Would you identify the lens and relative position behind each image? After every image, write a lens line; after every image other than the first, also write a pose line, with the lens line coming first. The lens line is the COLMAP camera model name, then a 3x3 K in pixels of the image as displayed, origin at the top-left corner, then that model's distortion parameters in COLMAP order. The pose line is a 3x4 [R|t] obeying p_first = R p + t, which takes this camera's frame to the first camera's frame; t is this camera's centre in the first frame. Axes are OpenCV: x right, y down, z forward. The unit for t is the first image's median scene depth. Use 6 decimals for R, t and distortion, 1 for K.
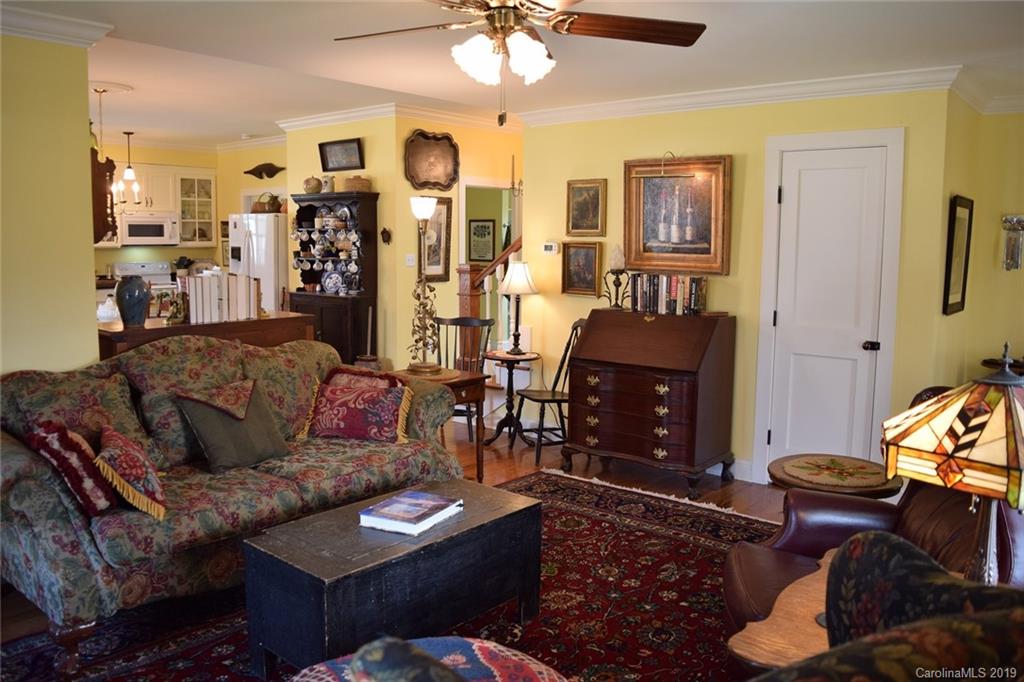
lens RADIAL K [[804.9, 0, 512.0], [0, 804.9, 341.0], [0, 0, 1]] dist [-0.093227, -0.000233]
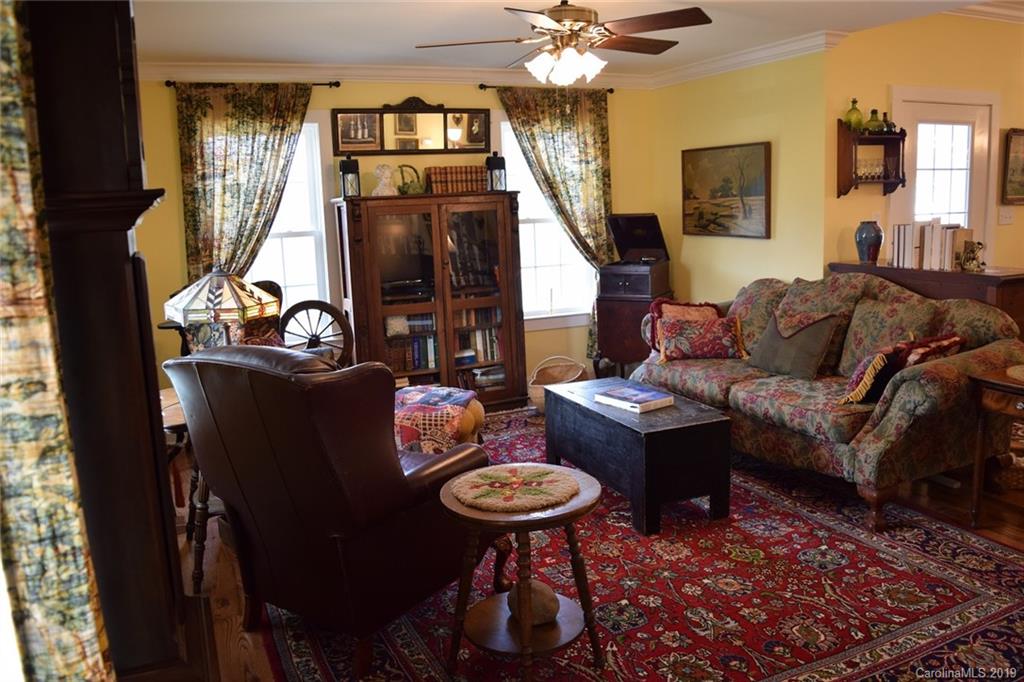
lens RADIAL K [[804.9, 0, 512.0], [0, 804.9, 341.0], [0, 0, 1]] dist [-0.093227, -0.000233]
pose [[-0.433832, 0.165325, -0.885696, 0.913491], [-0.083326, 0.971446, 0.222146, -0.131605], [0.897132, 0.170175, -0.407669, 1.073134]]
